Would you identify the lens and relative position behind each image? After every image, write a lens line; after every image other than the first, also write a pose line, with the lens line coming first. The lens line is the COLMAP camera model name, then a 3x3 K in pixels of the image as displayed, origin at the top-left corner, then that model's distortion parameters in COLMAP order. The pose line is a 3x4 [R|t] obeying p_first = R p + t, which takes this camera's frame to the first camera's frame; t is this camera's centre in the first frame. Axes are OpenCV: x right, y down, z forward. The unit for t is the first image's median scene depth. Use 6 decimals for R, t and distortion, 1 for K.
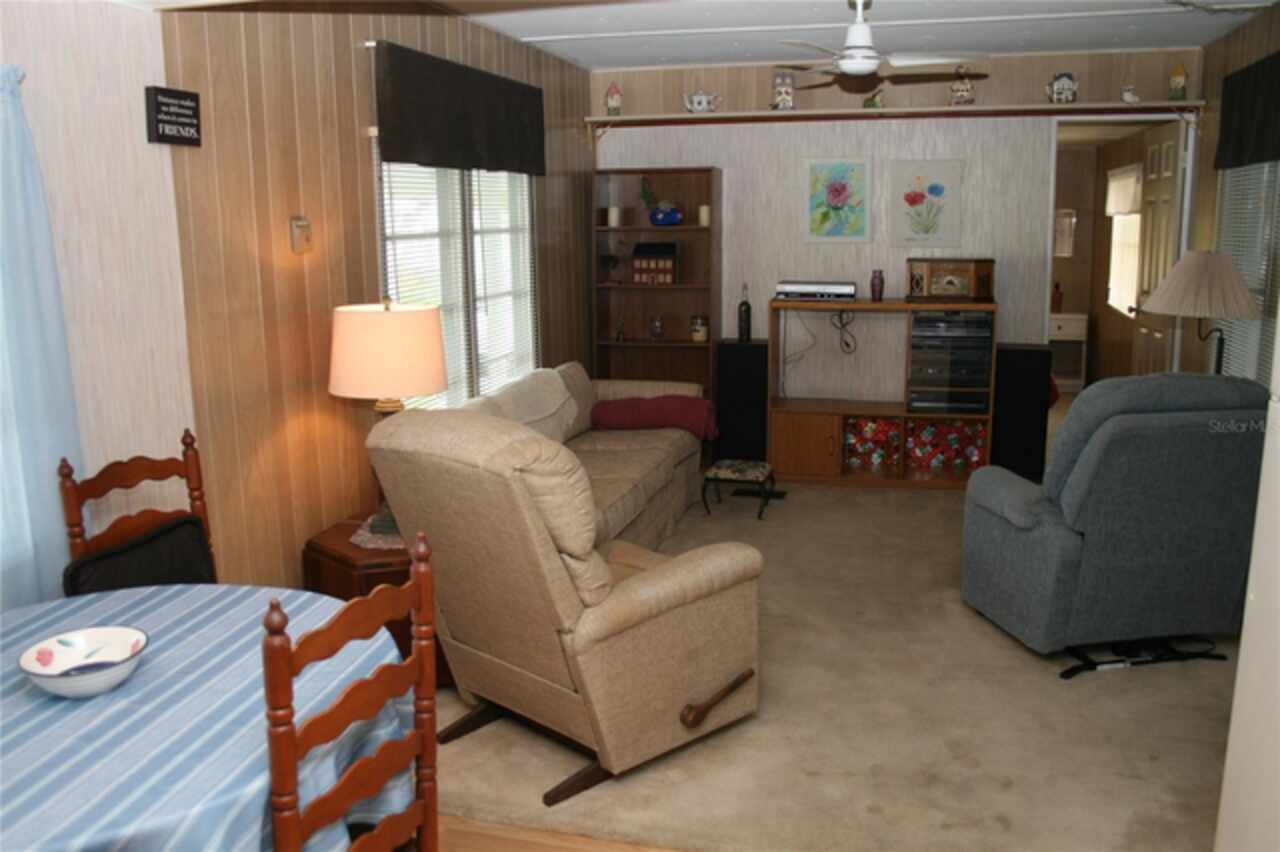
lens RADIAL K [[1076.1, 0, 643.9], [0, 1076.1, 420.5], [0, 0, 1]] dist [-0.094758, 0.025513]
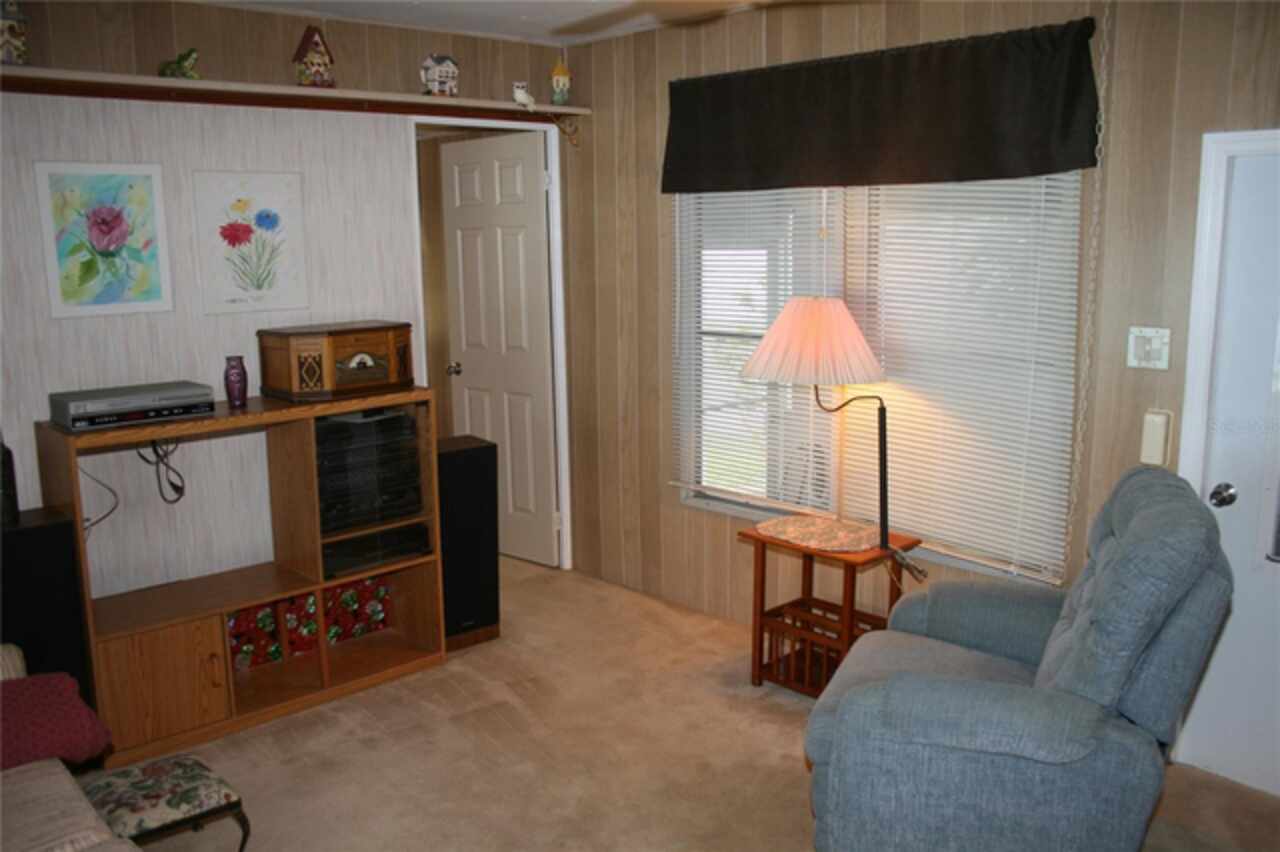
lens RADIAL K [[1076.1, 0, 638.4], [0, 1076.1, 431.9], [0, 0, 1]] dist [-0.094758, 0.025513]
pose [[0.530165, -0.149225, 0.834660, -0.150144], [0.167276, 0.983452, 0.069575, -0.099498], [-0.831230, 0.102733, 0.546354, 0.482535]]
